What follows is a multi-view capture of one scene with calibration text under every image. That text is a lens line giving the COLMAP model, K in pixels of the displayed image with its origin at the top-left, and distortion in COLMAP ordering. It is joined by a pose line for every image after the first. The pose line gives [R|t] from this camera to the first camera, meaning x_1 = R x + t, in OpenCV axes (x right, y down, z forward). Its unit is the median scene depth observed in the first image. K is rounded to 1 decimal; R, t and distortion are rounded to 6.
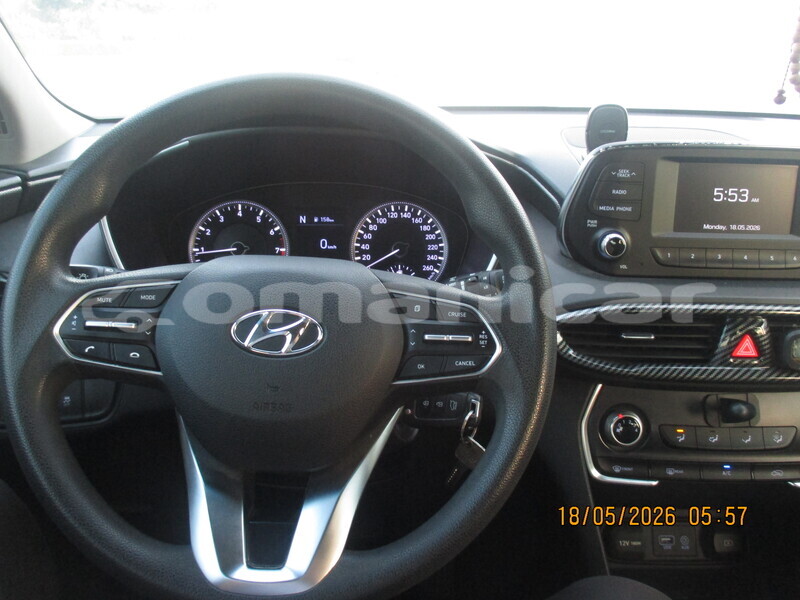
lens RADIAL K [[662.5, 0, 409.7], [0, 662.5, 295.0], [0, 0, 1]] dist [-0.019218, -0.009682]
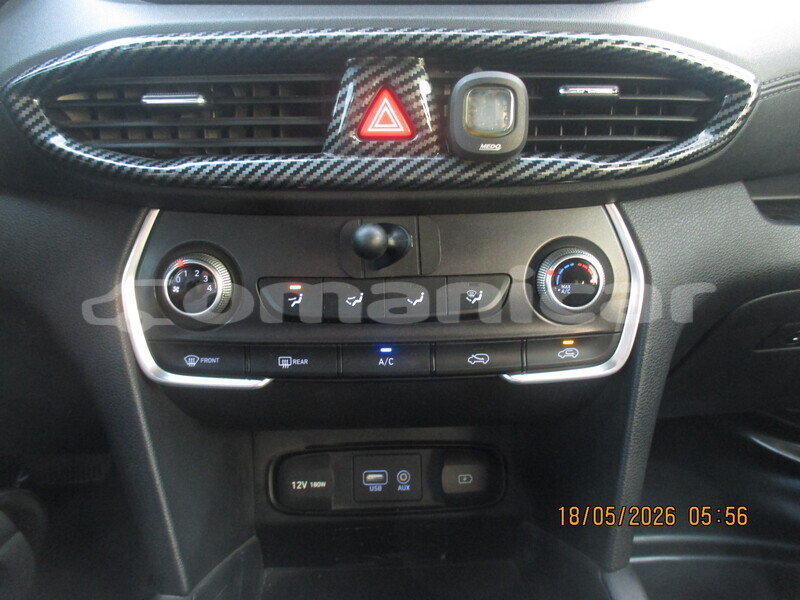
lens RADIAL K [[662.1, 0, 404.9], [0, 662.1, 295.4], [0, 0, 1]] dist [-0.017560, -0.015183]
pose [[0.998890, -0.033098, 0.033503, 0.482806], [0.029897, 0.995317, 0.091930, 0.164696], [-0.036389, -0.090827, 0.995202, 0.449028]]
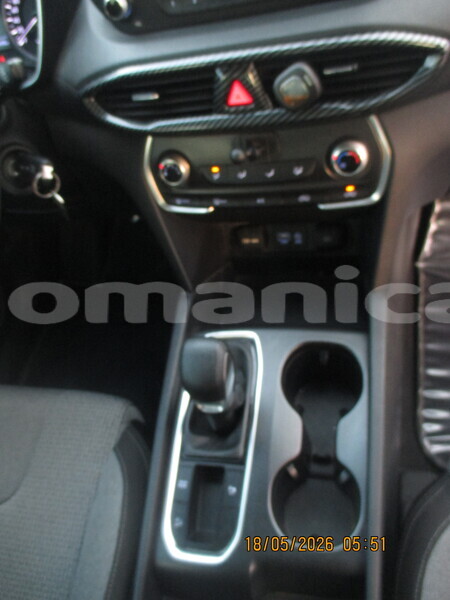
lens RADIAL K [[496.9, 0, 225.0], [0, 496.9, 290.0], [0, 0, 1]] dist [-0.019218, -0.009682]
pose [[0.940591, 0.003199, -0.339527, 0.729825], [0.183850, 0.835889, 0.517193, -0.071064], [0.285461, -0.548889, 0.785641, 0.186822]]
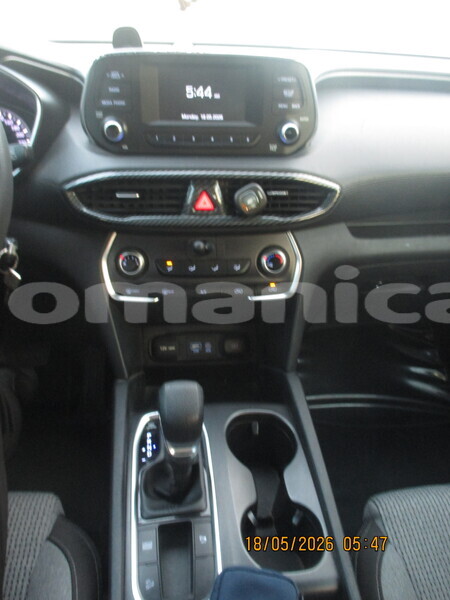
lens RADIAL K [[496.5, 0, 233.5], [0, 496.5, 300.8], [0, 0, 1]] dist [-0.017560, -0.015183]
pose [[0.994548, -0.033720, 0.098674, 0.440245], [0.017808, 0.987296, 0.157893, 0.117280], [-0.102744, -0.155275, 0.982514, -0.100380]]
